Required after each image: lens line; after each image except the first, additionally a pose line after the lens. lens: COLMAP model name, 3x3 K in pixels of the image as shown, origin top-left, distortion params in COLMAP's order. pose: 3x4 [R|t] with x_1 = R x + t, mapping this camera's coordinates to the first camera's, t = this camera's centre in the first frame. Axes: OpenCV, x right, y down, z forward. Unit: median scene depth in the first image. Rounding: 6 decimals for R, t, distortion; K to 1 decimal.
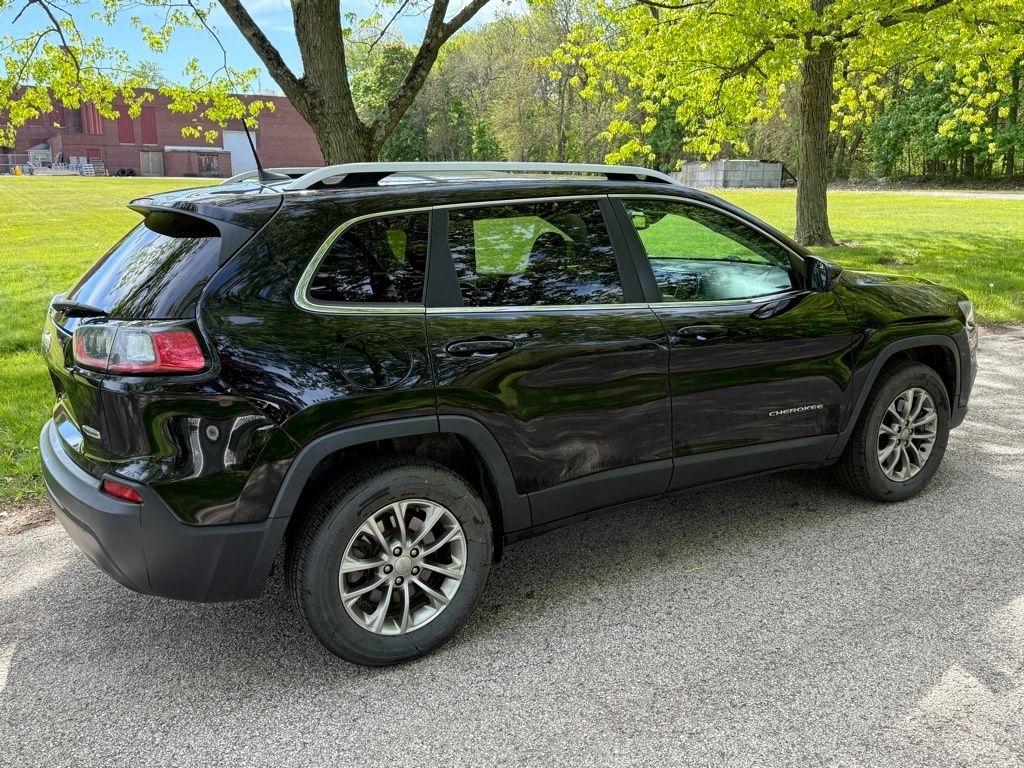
lens RADIAL K [[921.0, 0, 512.0], [0, 921.0, 384.0], [0, 0, 1]] dist [0.152029, -0.276705]
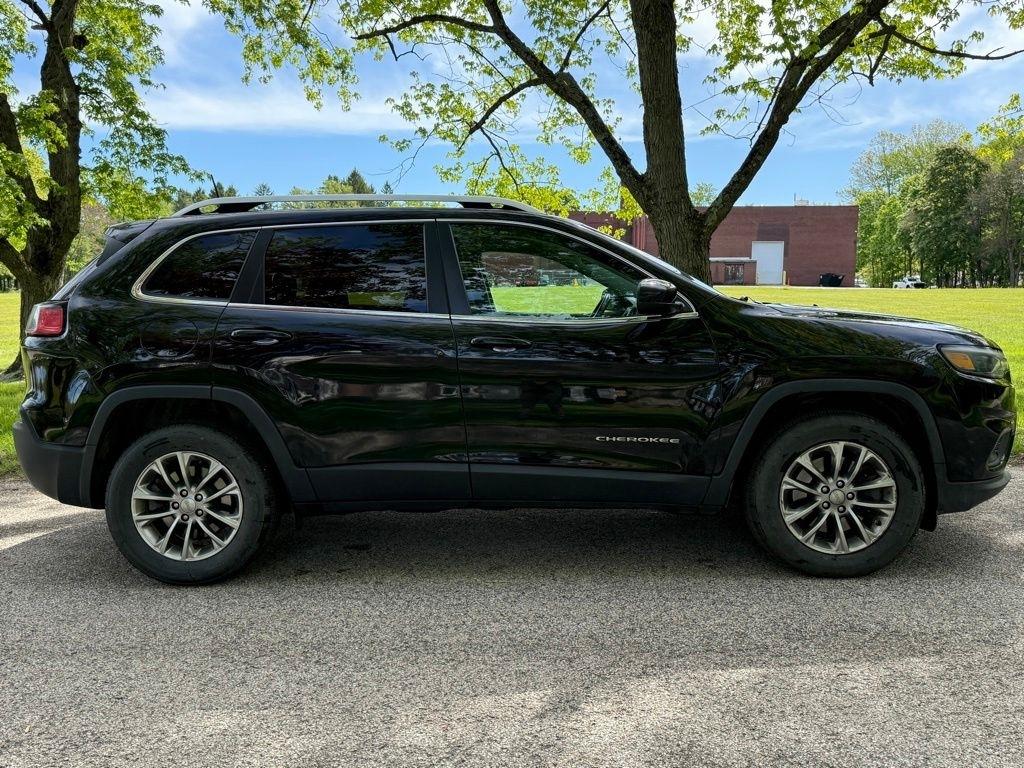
lens RADIAL K [[927.8, 0, 512.0], [0, 927.8, 384.0], [0, 0, 1]] dist [0.090117, -0.140168]
pose [[0.813136, 0.051302, -0.579808, 0.772056], [-0.121759, 0.989063, -0.083244, 0.068325], [0.569196, 0.138285, 0.810489, 0.160886]]
